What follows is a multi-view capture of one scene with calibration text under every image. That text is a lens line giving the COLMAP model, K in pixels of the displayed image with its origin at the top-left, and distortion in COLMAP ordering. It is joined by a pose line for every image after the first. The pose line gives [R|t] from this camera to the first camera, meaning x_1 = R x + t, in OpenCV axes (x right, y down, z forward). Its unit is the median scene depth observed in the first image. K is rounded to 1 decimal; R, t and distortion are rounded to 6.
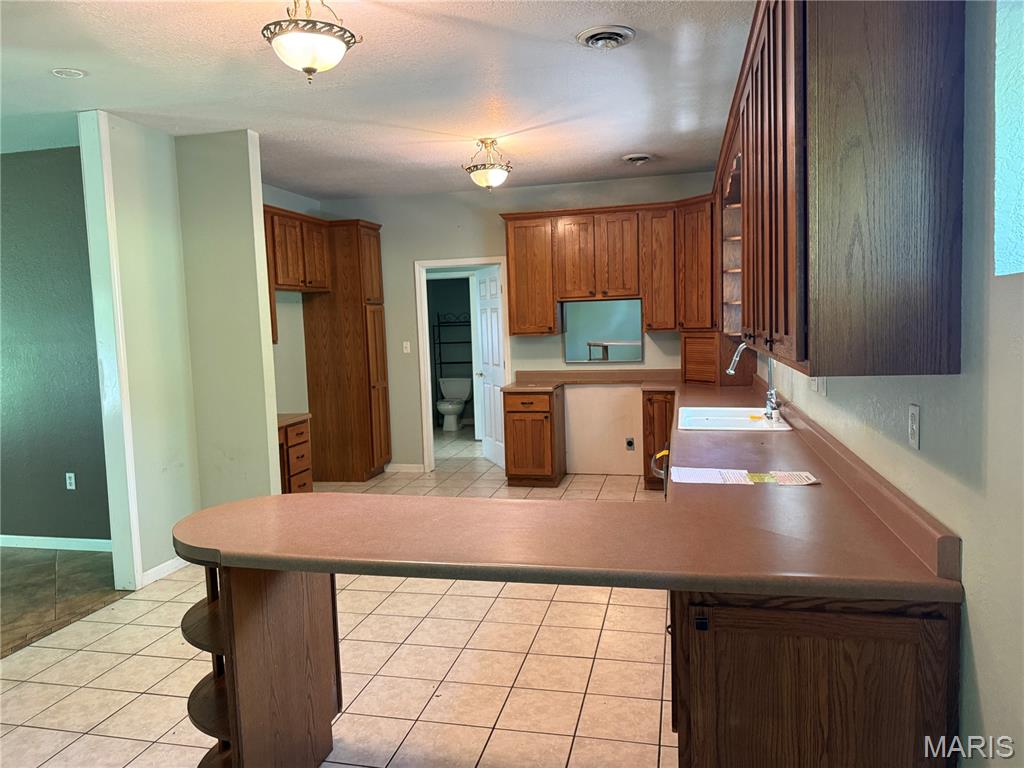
lens RADIAL K [[718.5, 0, 512.0], [0, 718.5, 384.0], [0, 0, 1]] dist [0.089529, -0.137056]
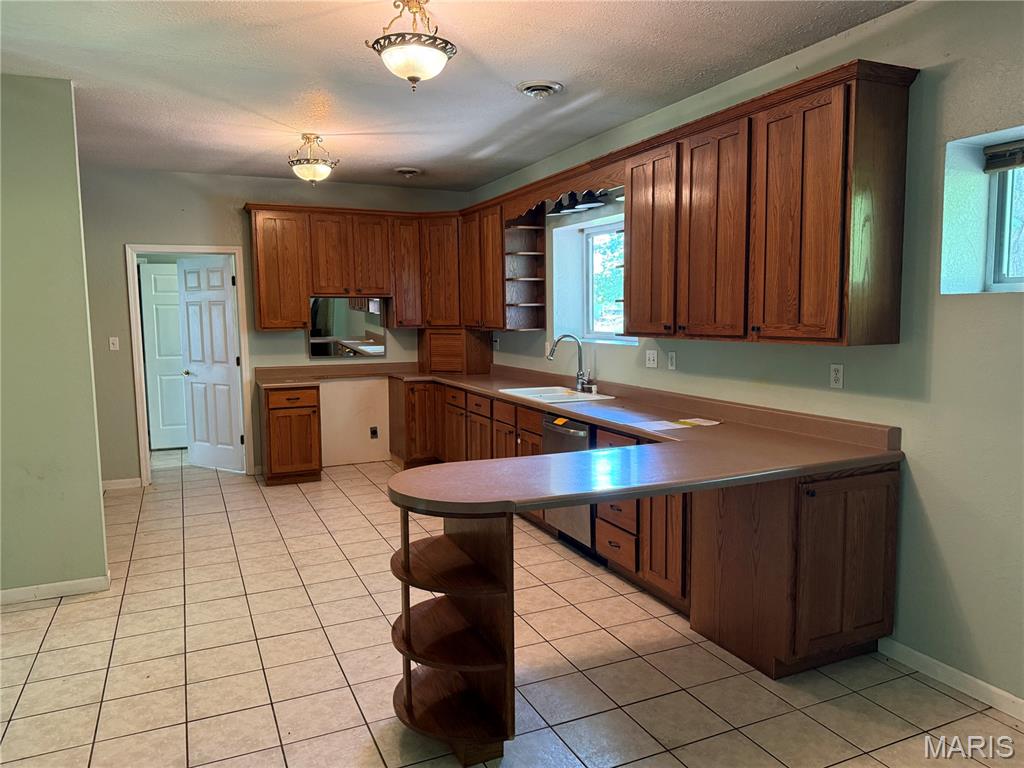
lens RADIAL K [[727.7, 0, 512.0], [0, 727.7, 384.0], [0, 0, 1]] dist [0.064300, -0.001990]
pose [[0.791860, -0.036199, 0.609629, -0.394071], [0.038865, 0.999205, 0.008849, 0.010549], [-0.609465, 0.016686, 0.792637, 0.018804]]
